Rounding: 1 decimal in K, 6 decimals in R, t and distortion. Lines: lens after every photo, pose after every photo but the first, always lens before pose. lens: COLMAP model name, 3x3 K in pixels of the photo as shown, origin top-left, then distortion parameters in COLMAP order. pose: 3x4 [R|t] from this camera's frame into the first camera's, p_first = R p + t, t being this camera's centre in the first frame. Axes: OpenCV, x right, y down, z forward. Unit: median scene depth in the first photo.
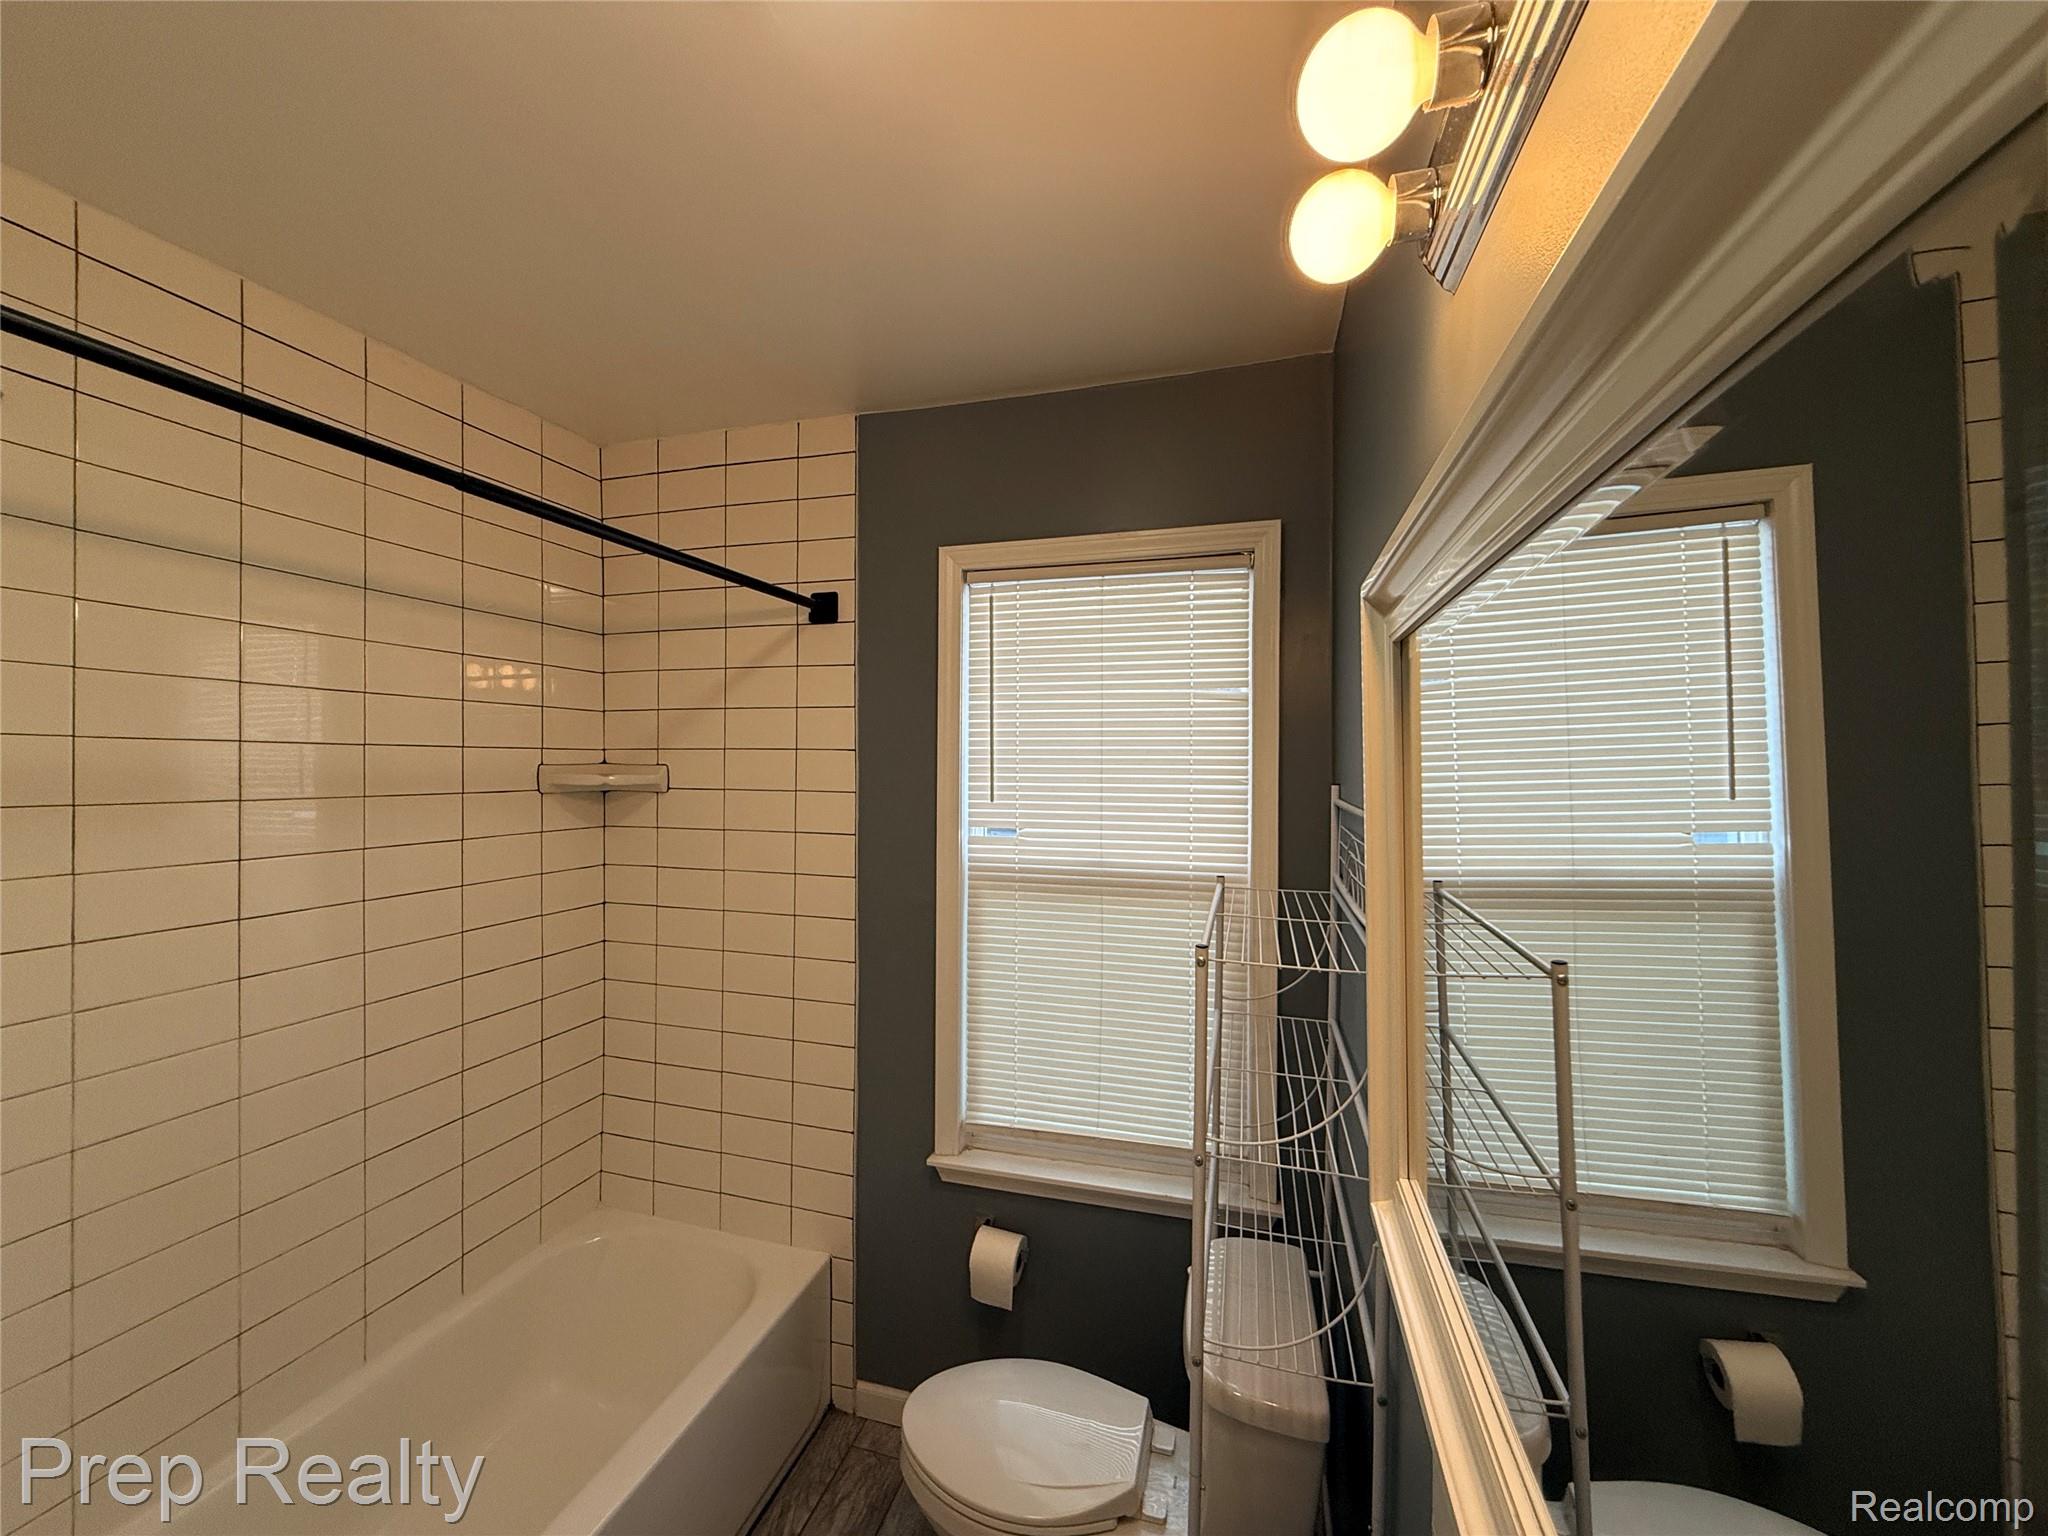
lens RADIAL K [[811.8, 0, 1018.8], [0, 811.8, 771.3], [0, 0, 1]] dist [-0.000320, 0.000104]
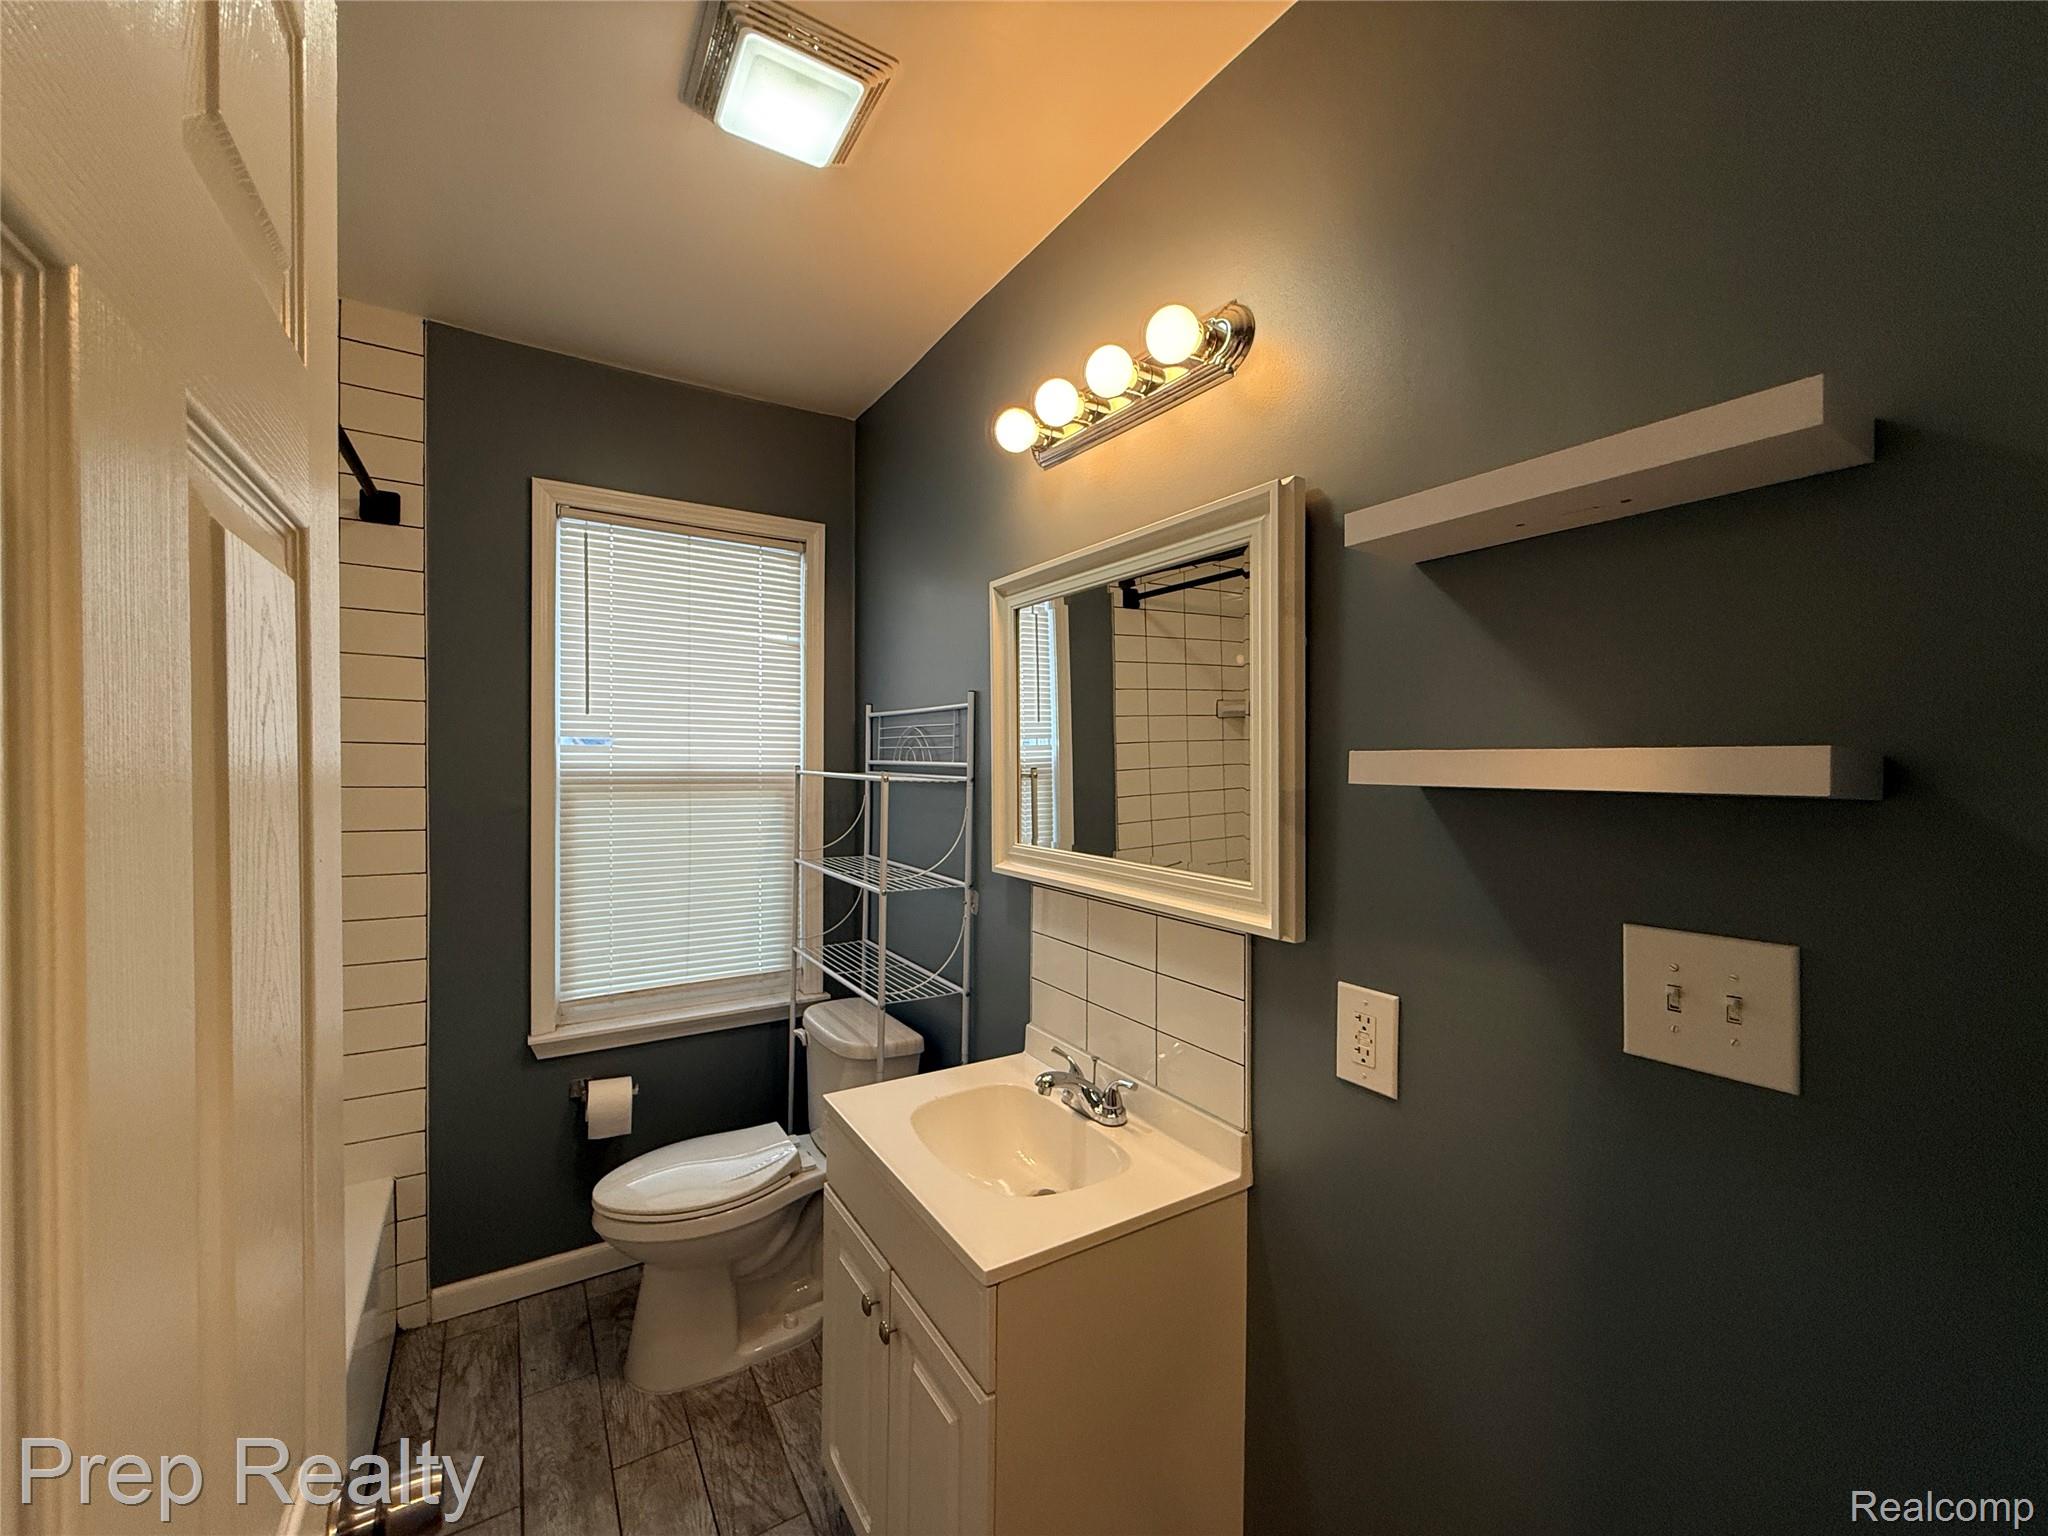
lens RADIAL K [[811.8, 0, 1025.7], [0, 811.8, 761.5], [0, 0, 1]] dist [-0.000320, 0.000104]
pose [[0.662937, -0.001511, 0.748674, -0.475340], [-0.003179, 0.999983, 0.004833, 0.096012], [-0.748668, -0.005584, 0.662921, -0.213114]]
